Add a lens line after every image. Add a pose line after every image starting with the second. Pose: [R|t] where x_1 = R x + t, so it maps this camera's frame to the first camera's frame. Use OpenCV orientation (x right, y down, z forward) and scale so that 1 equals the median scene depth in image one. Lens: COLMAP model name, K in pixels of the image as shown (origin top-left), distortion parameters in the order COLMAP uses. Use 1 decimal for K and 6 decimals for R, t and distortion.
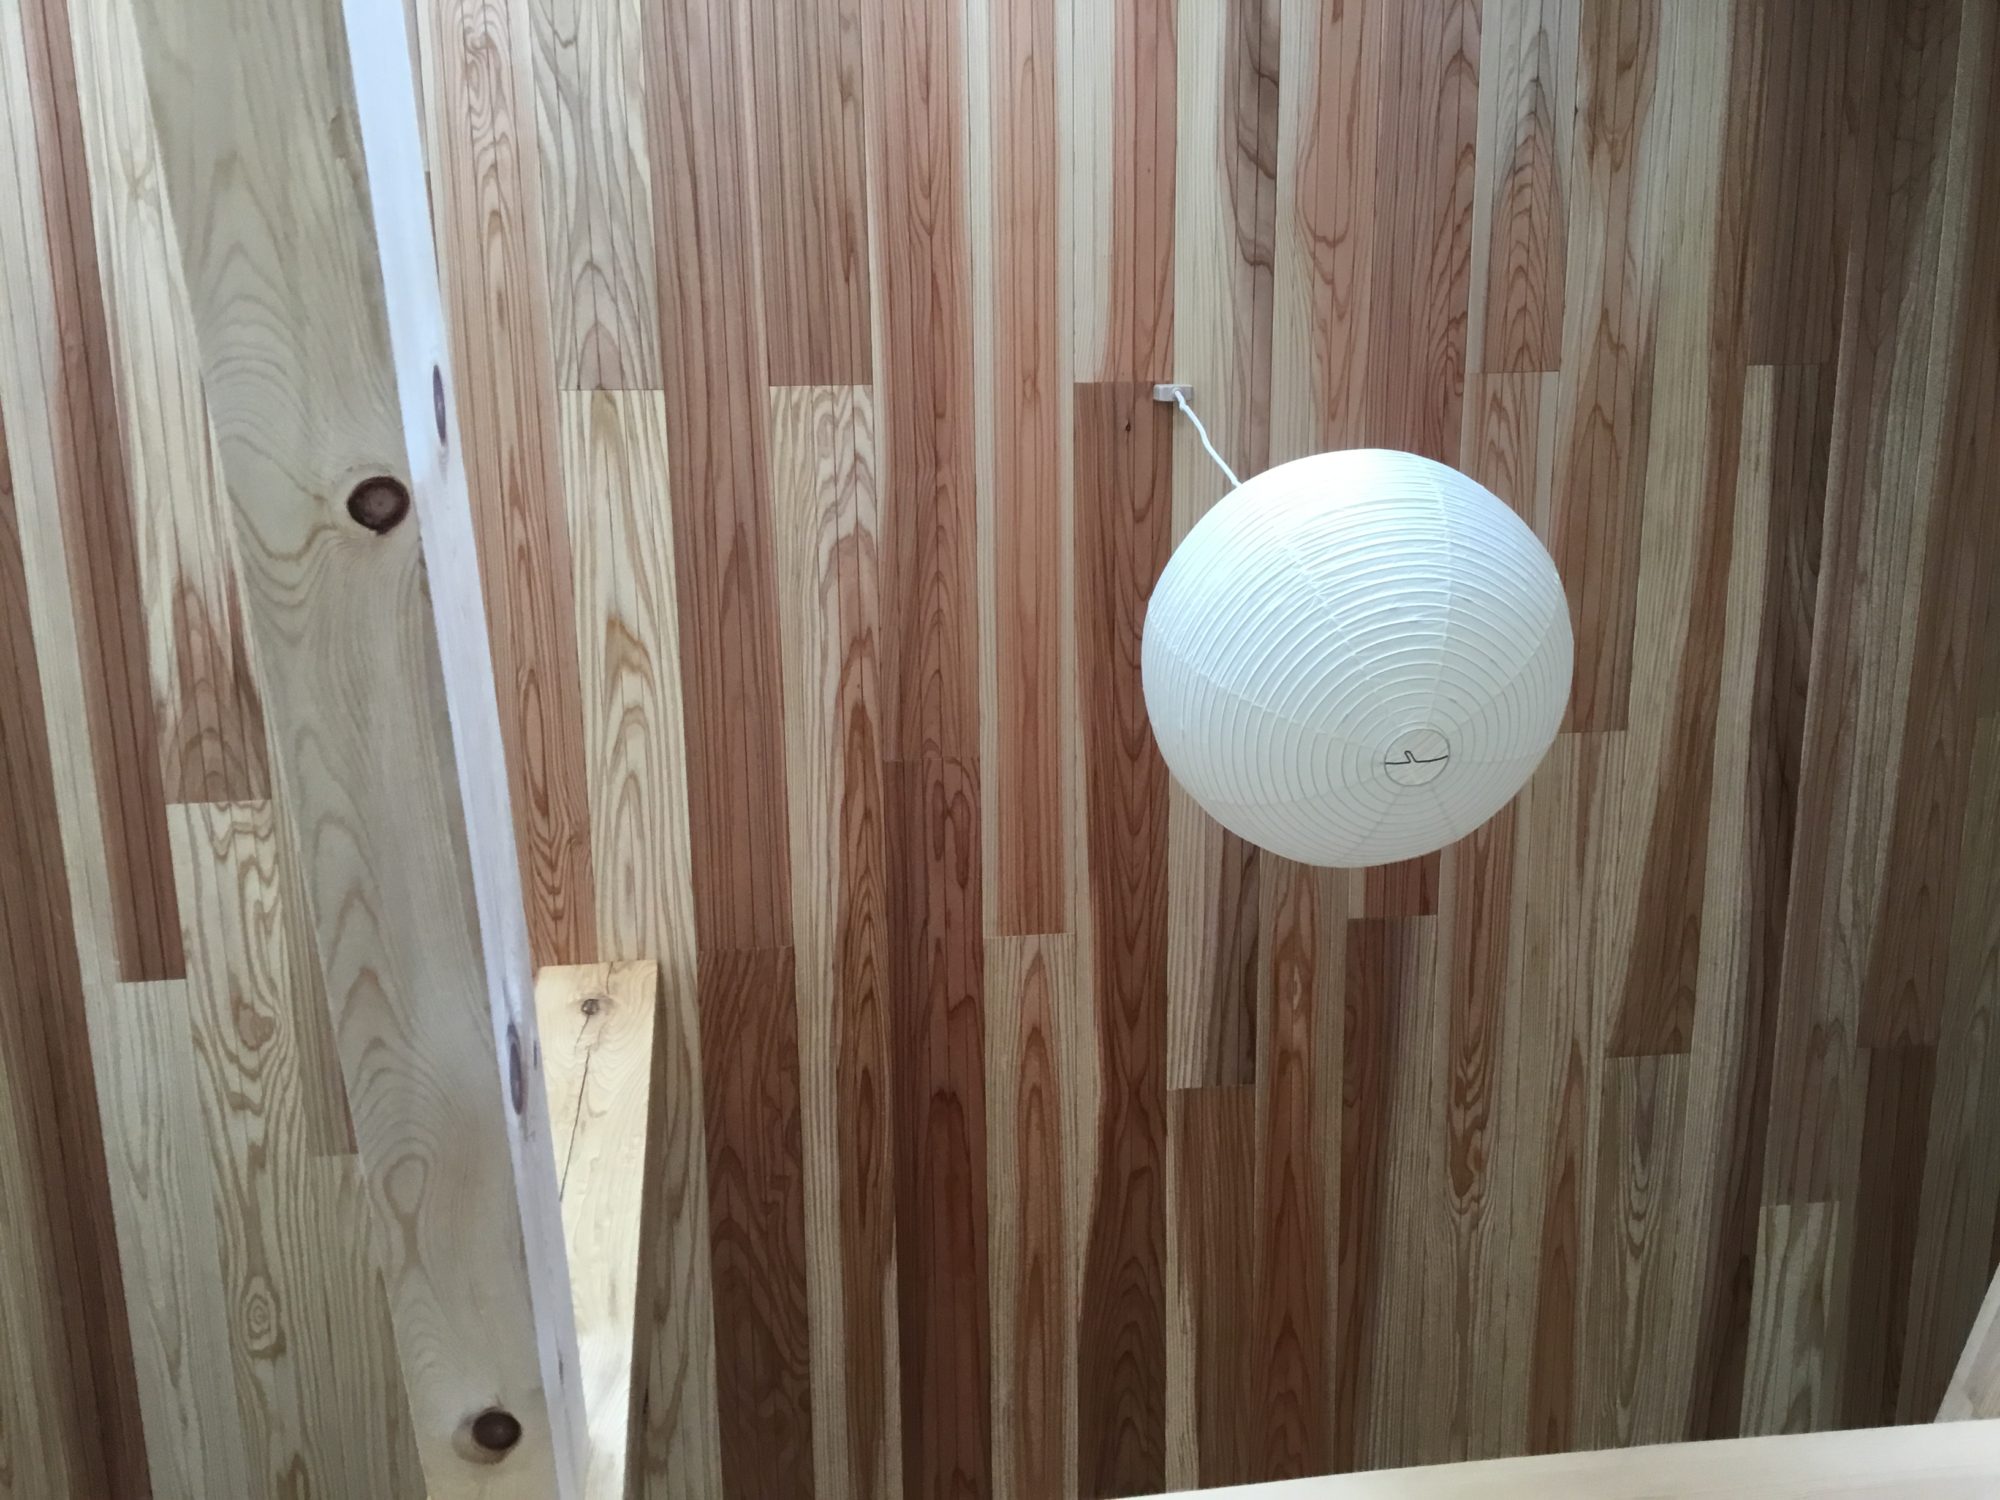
lens RADIAL K [[1813.1, 0, 1003.1], [0, 1813.1, 764.2], [0, 0, 1]] dist [0.120618, -0.237960]
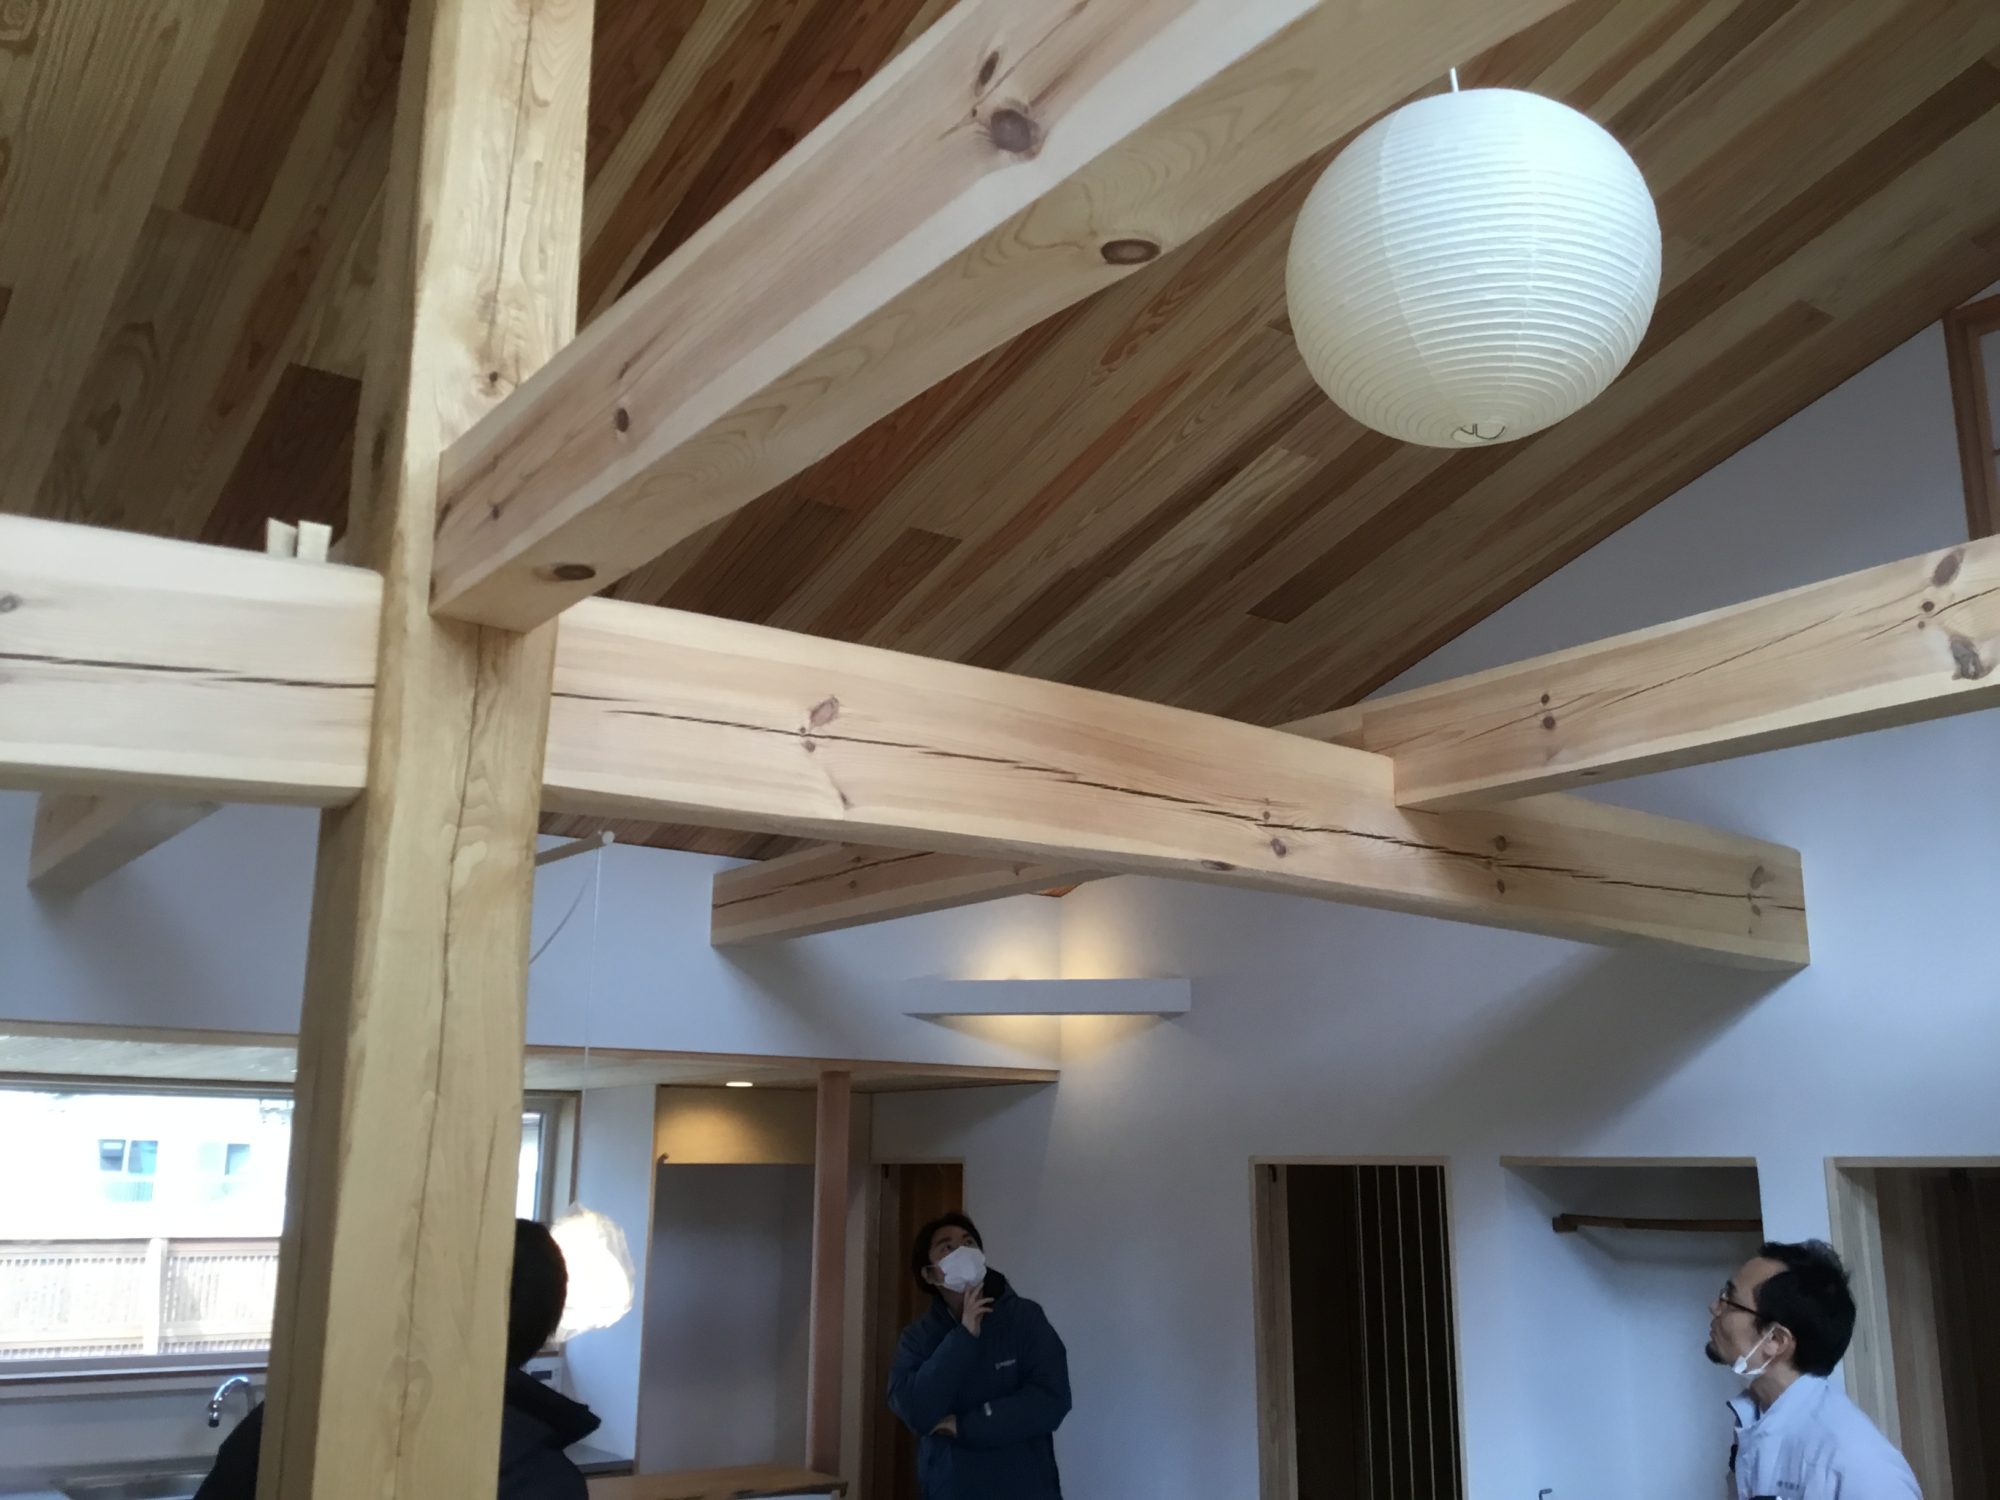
lens RADIAL K [[1813.1, 0, 1003.1], [0, 1813.1, 764.2], [0, 0, 1]] dist [0.120618, -0.237960]
pose [[0.811509, 0.258637, 0.523984, -0.383643], [-0.548907, 0.644911, 0.531781, -0.206967], [-0.200385, -0.719163, 0.665319, 0.034384]]
